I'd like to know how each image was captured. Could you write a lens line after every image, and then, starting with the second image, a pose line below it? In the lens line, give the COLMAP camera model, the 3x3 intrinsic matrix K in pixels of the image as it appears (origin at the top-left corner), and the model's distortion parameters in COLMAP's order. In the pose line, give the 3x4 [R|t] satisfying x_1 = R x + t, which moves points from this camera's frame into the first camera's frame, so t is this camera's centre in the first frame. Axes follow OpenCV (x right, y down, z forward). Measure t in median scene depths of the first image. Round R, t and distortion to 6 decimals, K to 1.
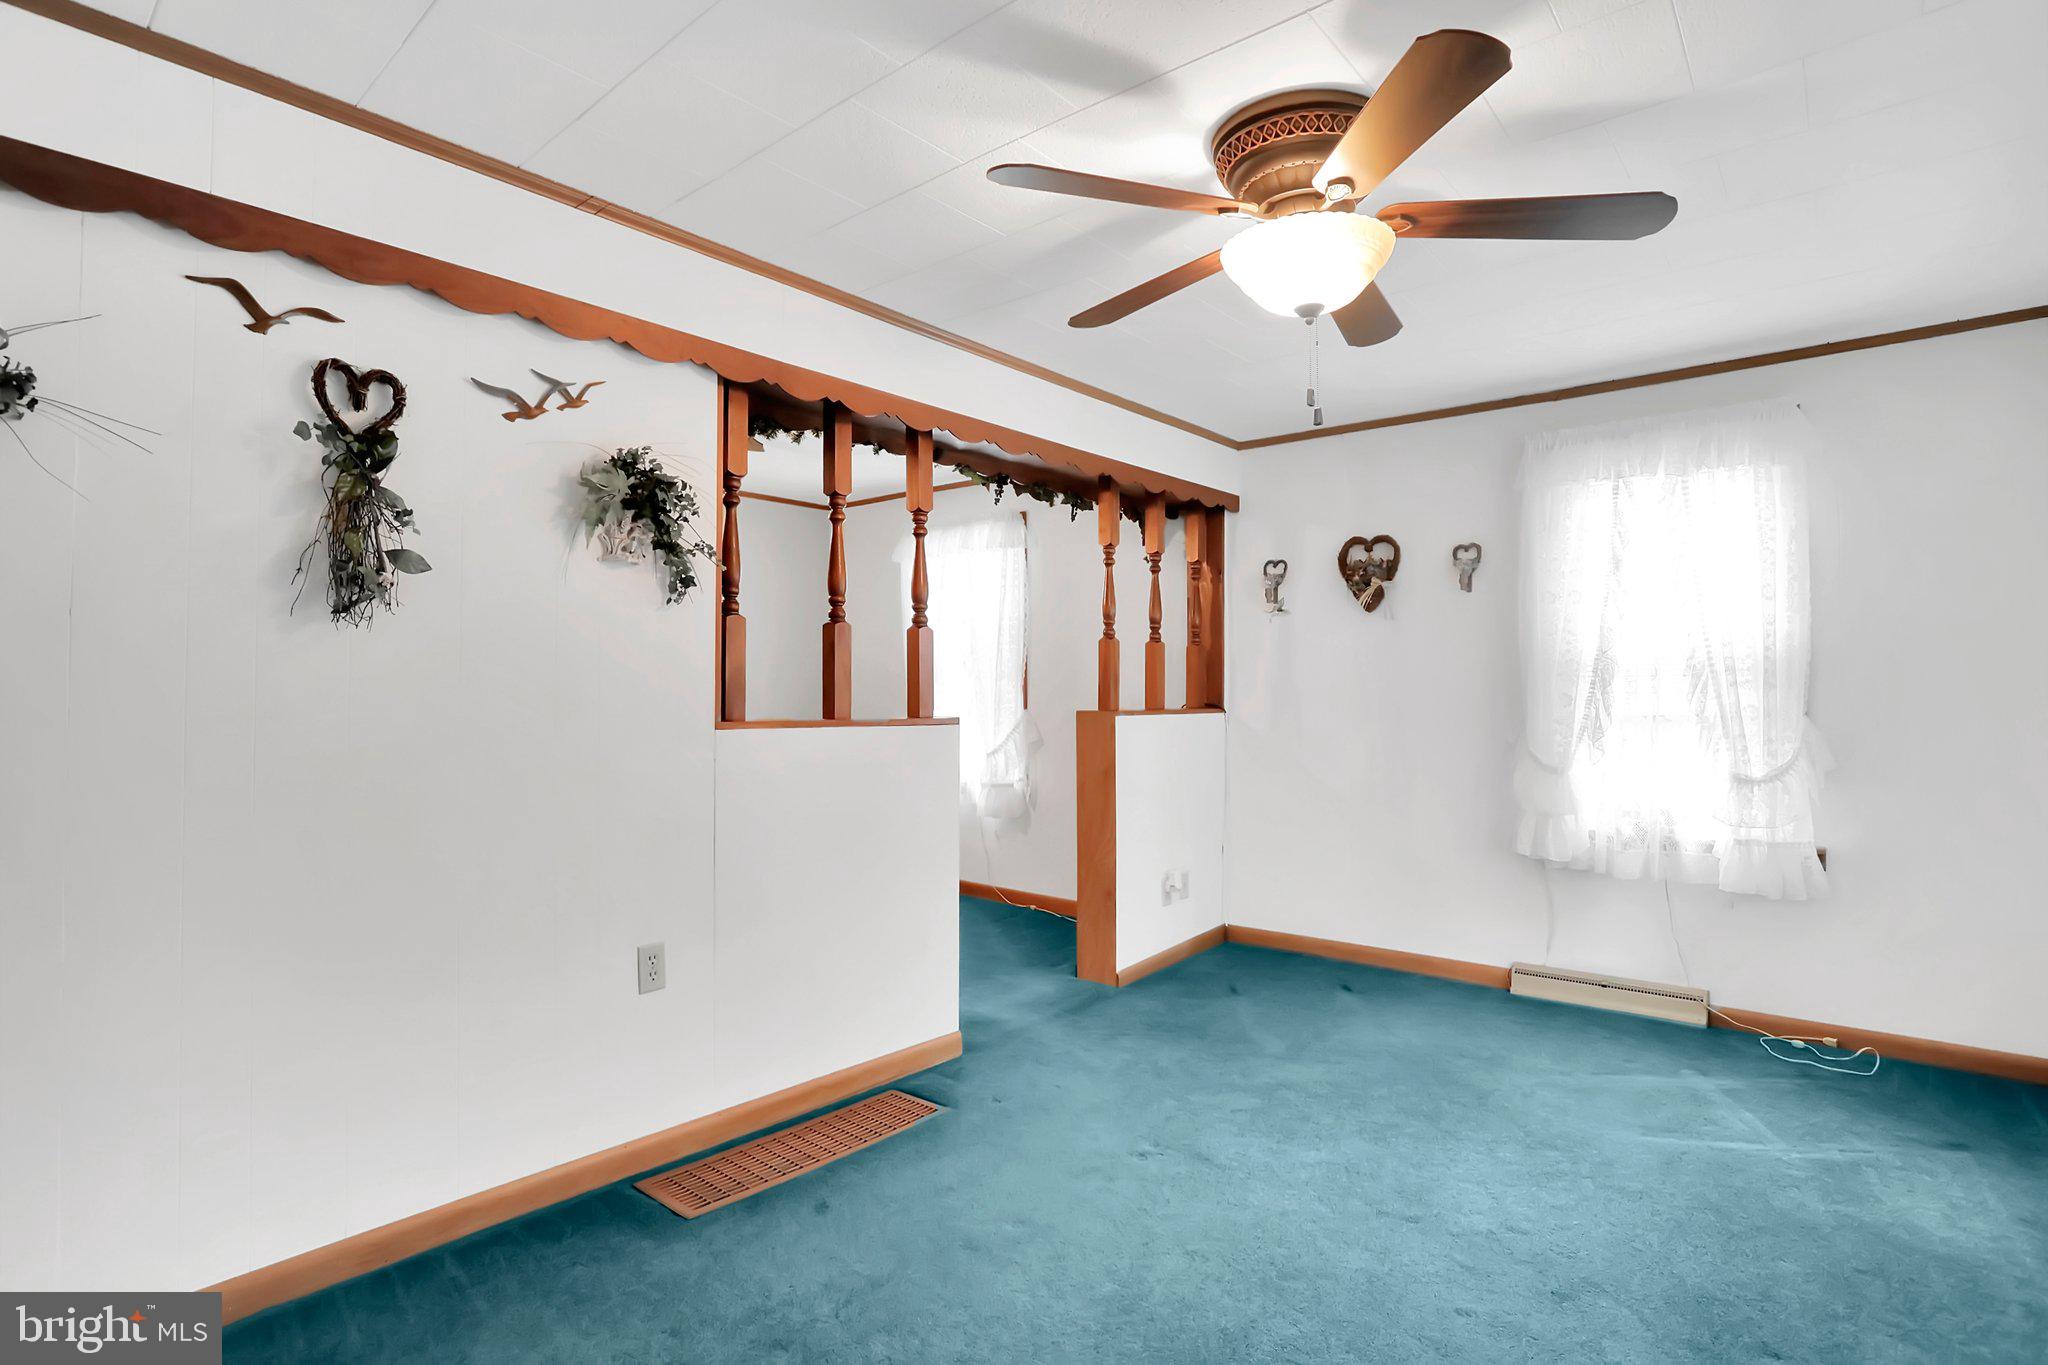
lens RADIAL K [[1012.0, 0, 1005.0], [0, 1012.0, 693.4], [0, 0, 1]] dist [-0.035078, 0.003378]
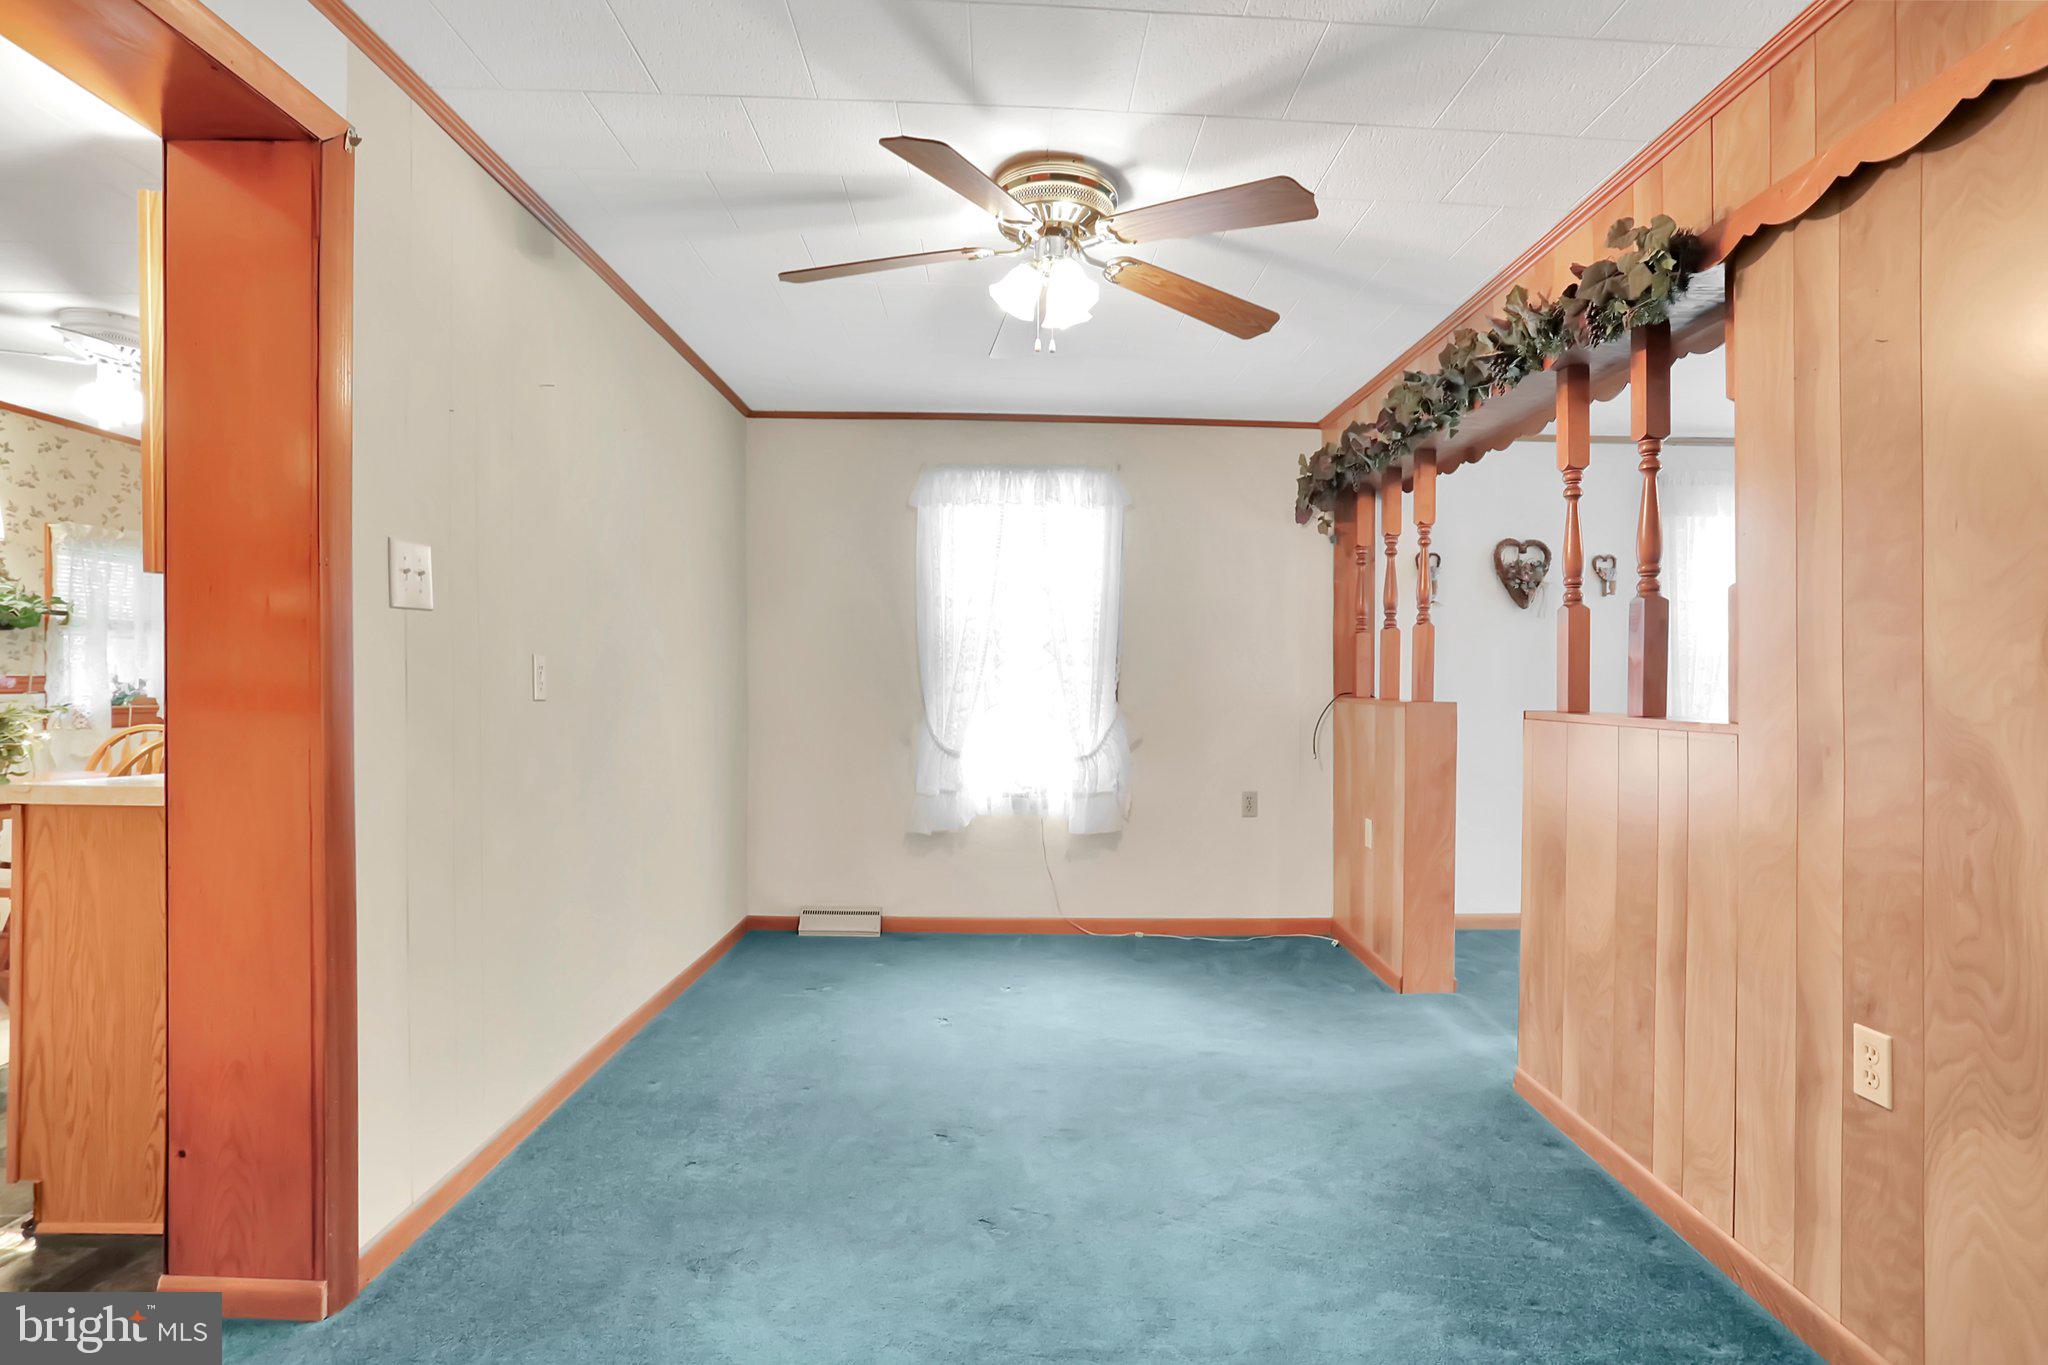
lens RADIAL K [[1012.0, 0, 1028.3], [0, 1012.0, 700.5], [0, 0, 1]] dist [-0.035078, 0.003378]
pose [[0.756969, -0.008567, 0.653395, -0.838561], [-0.003711, 0.999842, 0.017410, 0.000715], [-0.653440, -0.015603, 0.756817, 0.593983]]
